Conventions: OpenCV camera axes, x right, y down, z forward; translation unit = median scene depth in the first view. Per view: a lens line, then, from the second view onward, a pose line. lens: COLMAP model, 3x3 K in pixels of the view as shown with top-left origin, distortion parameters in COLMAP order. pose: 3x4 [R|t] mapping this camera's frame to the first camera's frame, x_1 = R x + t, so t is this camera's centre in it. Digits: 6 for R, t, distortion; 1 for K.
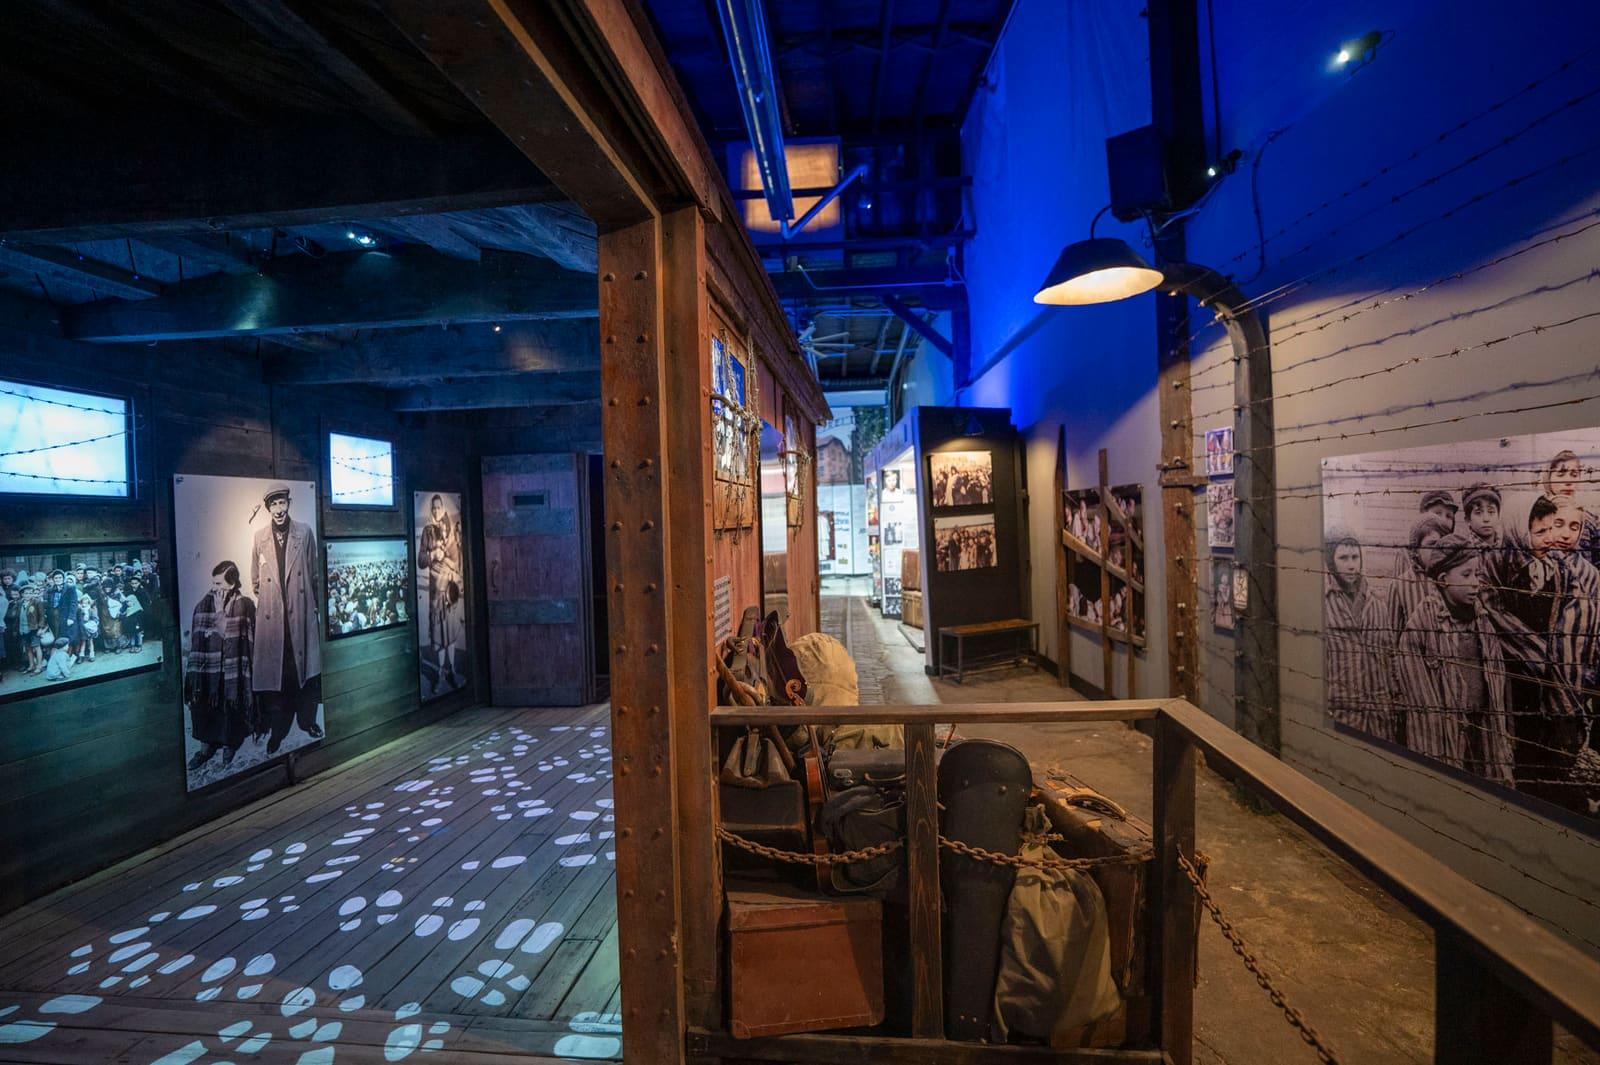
lens RADIAL K [[743.6, 0, 799.2], [0, 743.6, 530.5], [0, 0, 1]] dist [-0.003656, -0.003082]
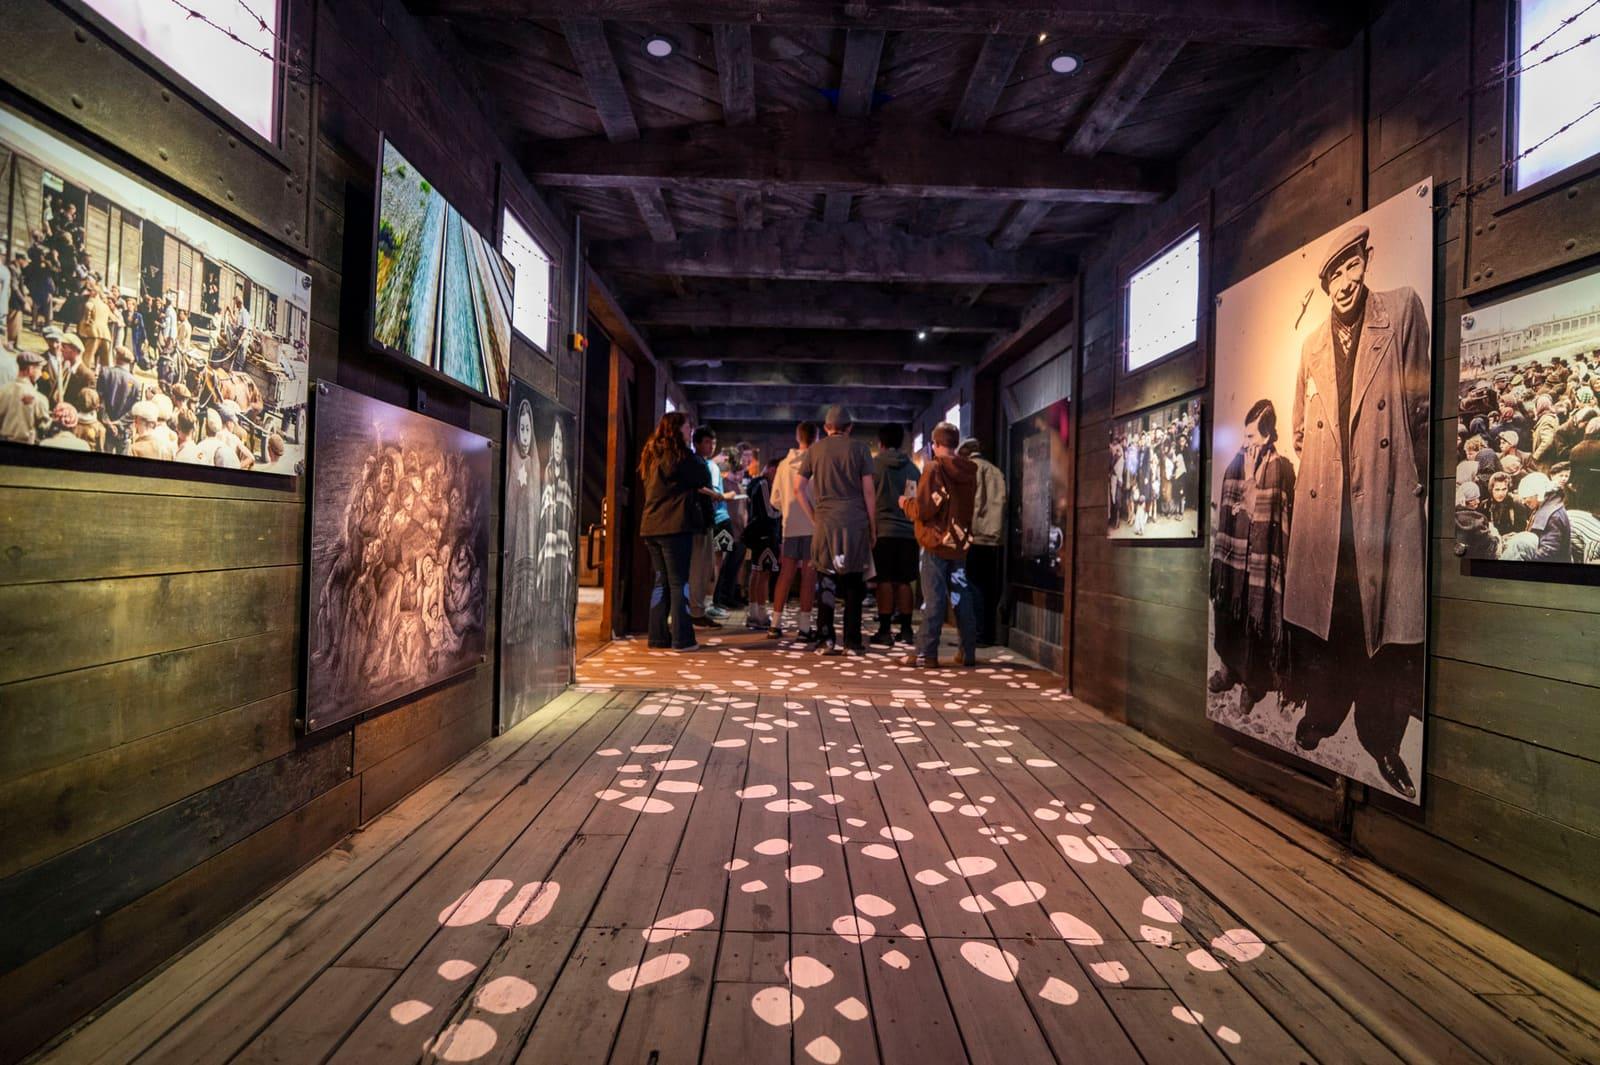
lens RADIAL K [[743.6, 0, 795.6], [0, 743.6, 533.0], [0, 0, 1]] dist [-0.003656, -0.003082]
pose [[-0.991750, -0.005169, -0.128082, -0.303378], [-0.006907, 0.999890, 0.013129, 0.153813], [0.128000, 0.013906, -0.991677, 1.628196]]
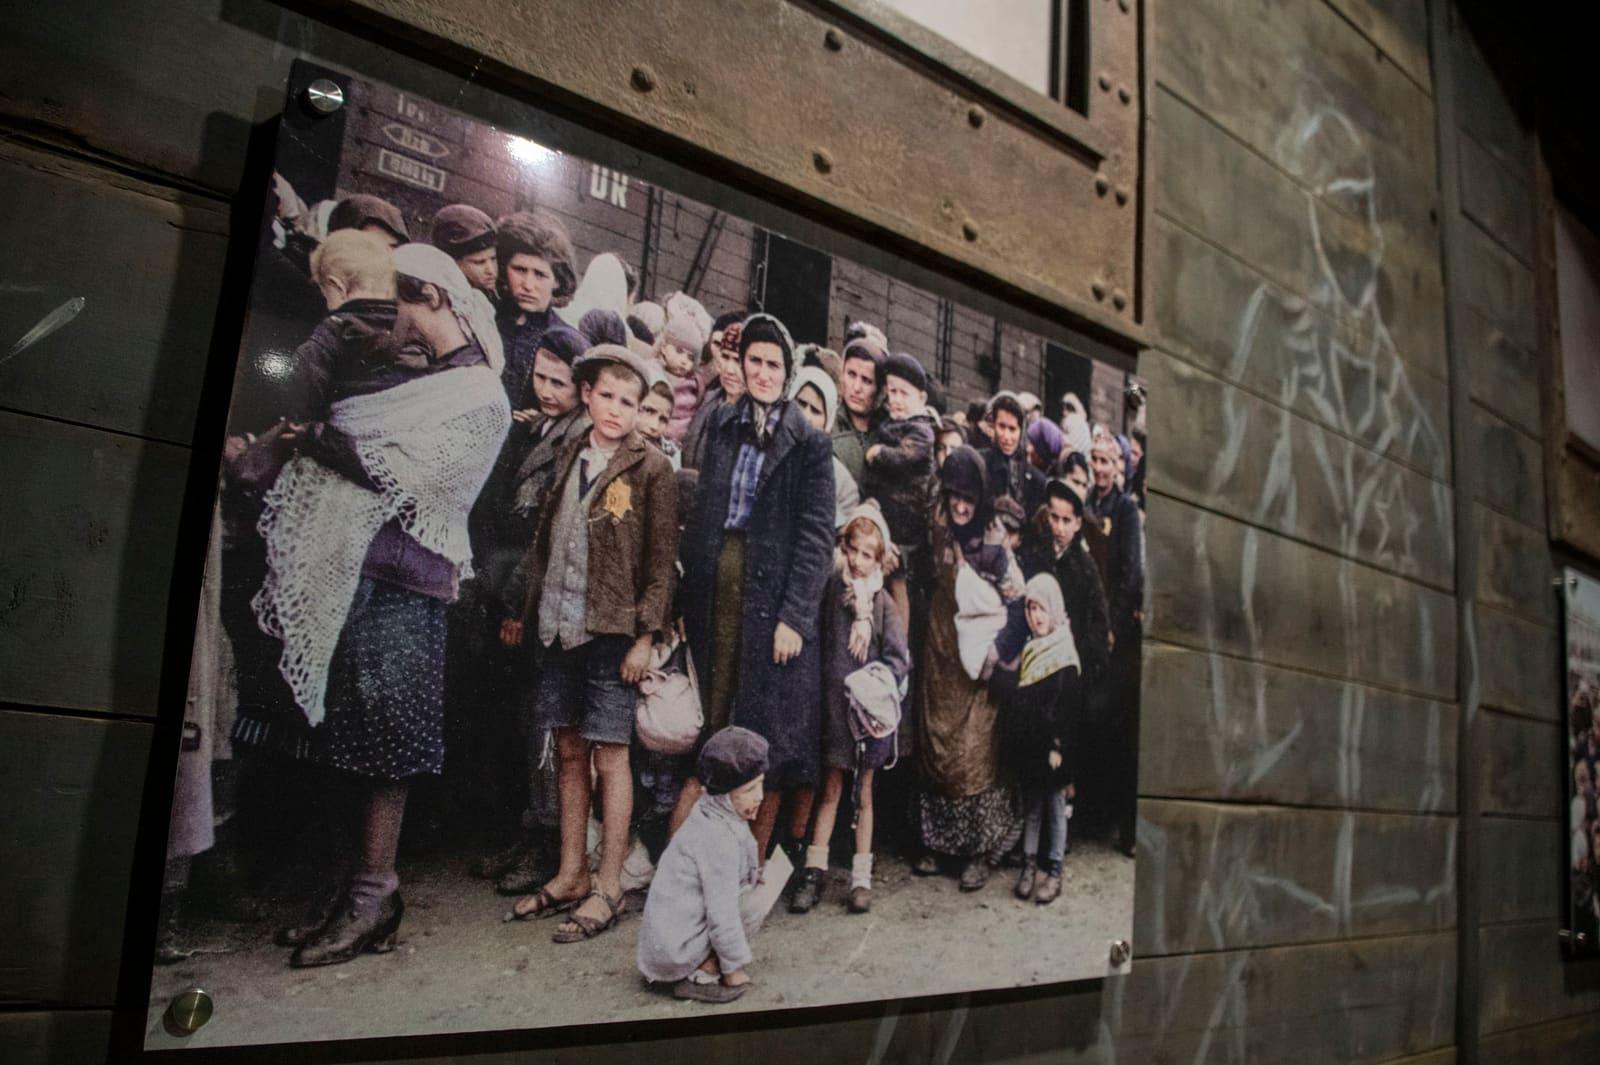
lens RADIAL K [[1248.1, 0, 803.4], [0, 1248.1, 527.2], [0, 0, 1]] dist [-0.121131, 0.032451]
pose [[0.704241, -0.052513, -0.708016, -0.652301], [-0.104923, 0.978612, -0.176946, 0.121933], [0.702165, 0.198900, 0.683669, 0.669561]]
